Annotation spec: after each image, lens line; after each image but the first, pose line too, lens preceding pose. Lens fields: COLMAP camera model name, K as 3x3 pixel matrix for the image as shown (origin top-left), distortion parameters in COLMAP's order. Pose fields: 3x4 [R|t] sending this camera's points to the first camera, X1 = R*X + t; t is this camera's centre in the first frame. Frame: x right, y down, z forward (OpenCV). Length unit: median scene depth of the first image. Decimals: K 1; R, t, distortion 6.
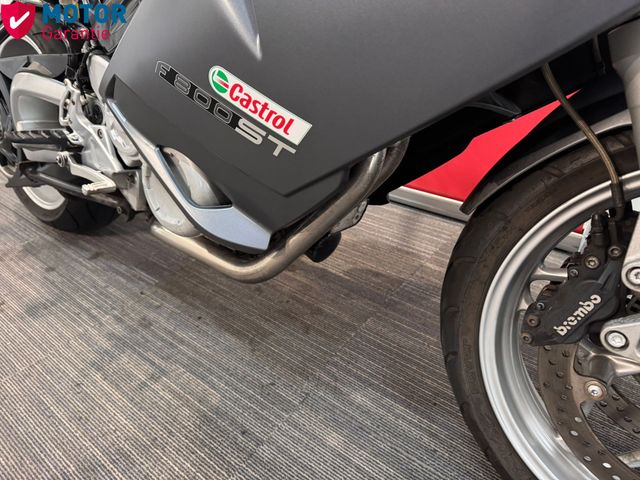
lens RADIAL K [[453.9, 0, 316.2], [0, 453.9, 232.7], [0, 0, 1]] dist [0.039133, -0.060564]
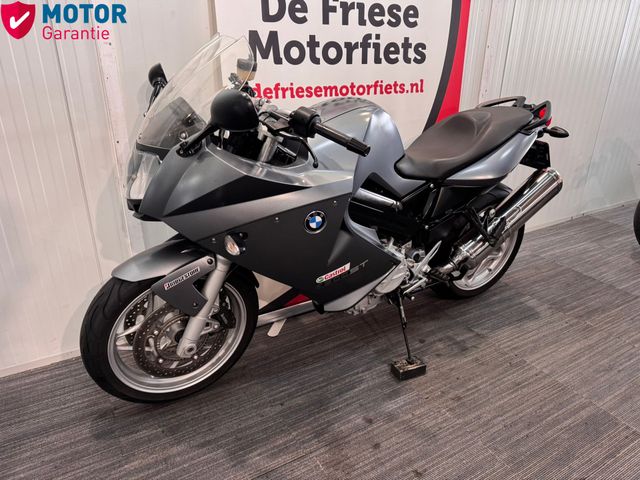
lens RADIAL K [[453.9, 0, 319.1], [0, 453.9, 232.3], [0, 0, 1]] dist [0.039133, -0.060564]
pose [[0.367206, -0.291641, 0.883235, -2.076971], [0.473225, 0.876068, 0.092531, -0.809088], [-0.800760, 0.383991, 0.459710, 0.464696]]
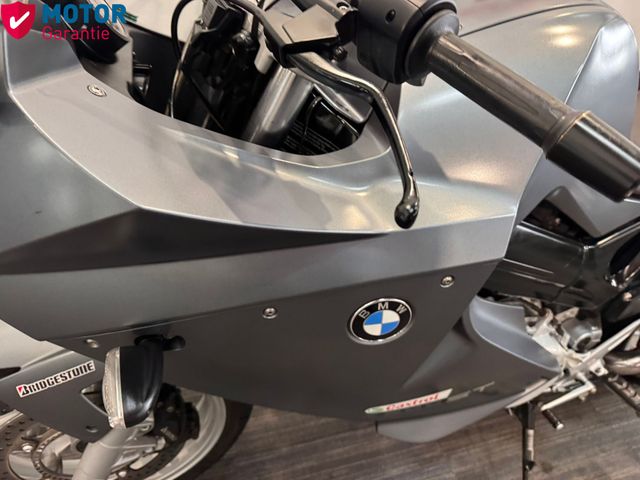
lens RADIAL K [[453.9, 0, 314.5], [0, 453.9, 237.0], [0, 0, 1]] dist [0.039133, -0.060564]
pose [[0.565376, -0.357234, 0.743460, -1.145610], [0.359524, 0.917948, 0.167670, -0.921438], [-0.742356, 0.172495, 0.647421, 0.845182]]
